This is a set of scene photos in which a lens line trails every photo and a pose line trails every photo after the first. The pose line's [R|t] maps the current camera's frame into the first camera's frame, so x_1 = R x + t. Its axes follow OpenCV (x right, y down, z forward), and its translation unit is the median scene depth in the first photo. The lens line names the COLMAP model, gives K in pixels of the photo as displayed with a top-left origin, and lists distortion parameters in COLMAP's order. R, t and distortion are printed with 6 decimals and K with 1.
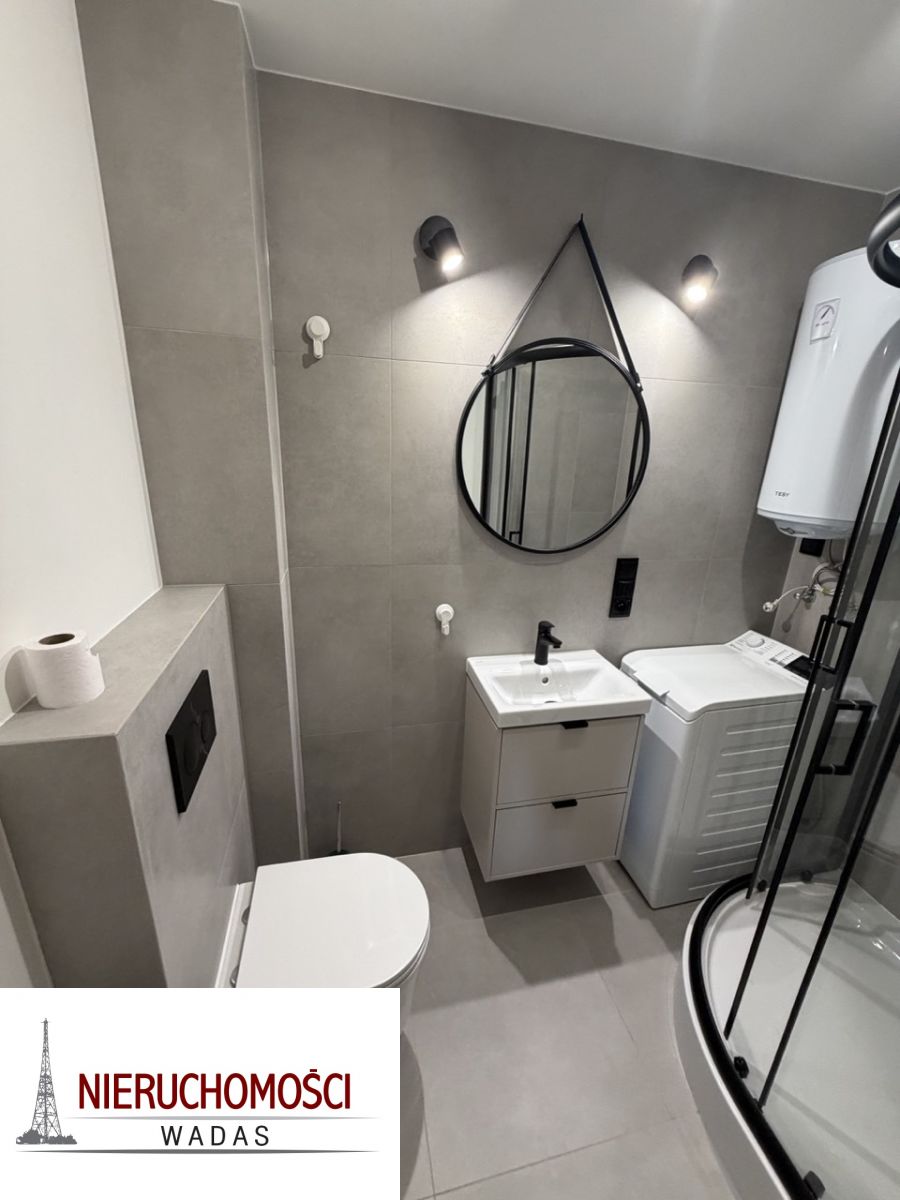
lens RADIAL K [[480.9, 0, 450.3], [0, 480.9, 599.3], [0, 0, 1]] dist [0.000994, 0.000372]
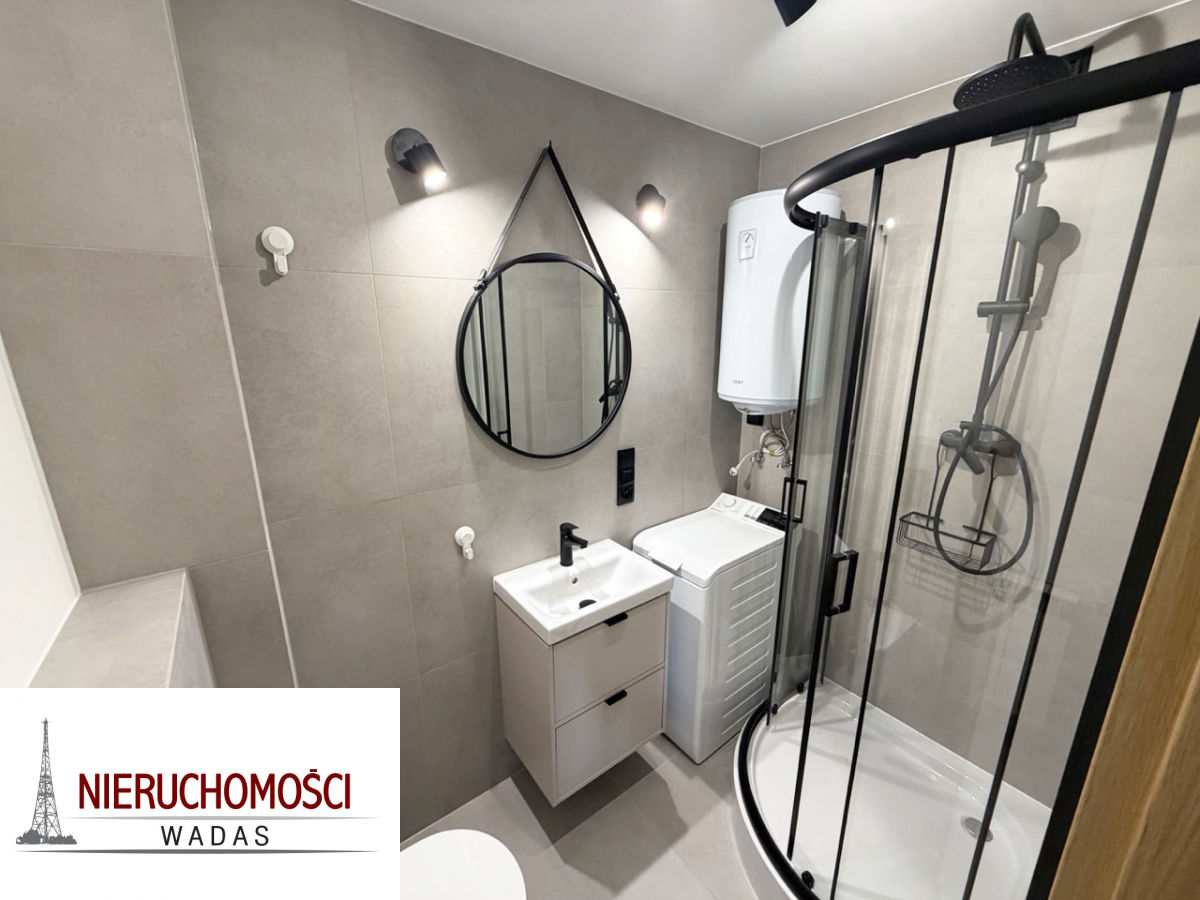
lens RADIAL K [[480.9, 0, 598.2], [0, 480.9, 452.4], [0, 0, 1]] dist [0.000994, 0.000372]
pose [[0.911457, -0.141176, 0.386413, -0.119210], [0.161020, 0.986763, -0.019295, -0.075757], [-0.378574, 0.079807, 0.922124, 0.032720]]
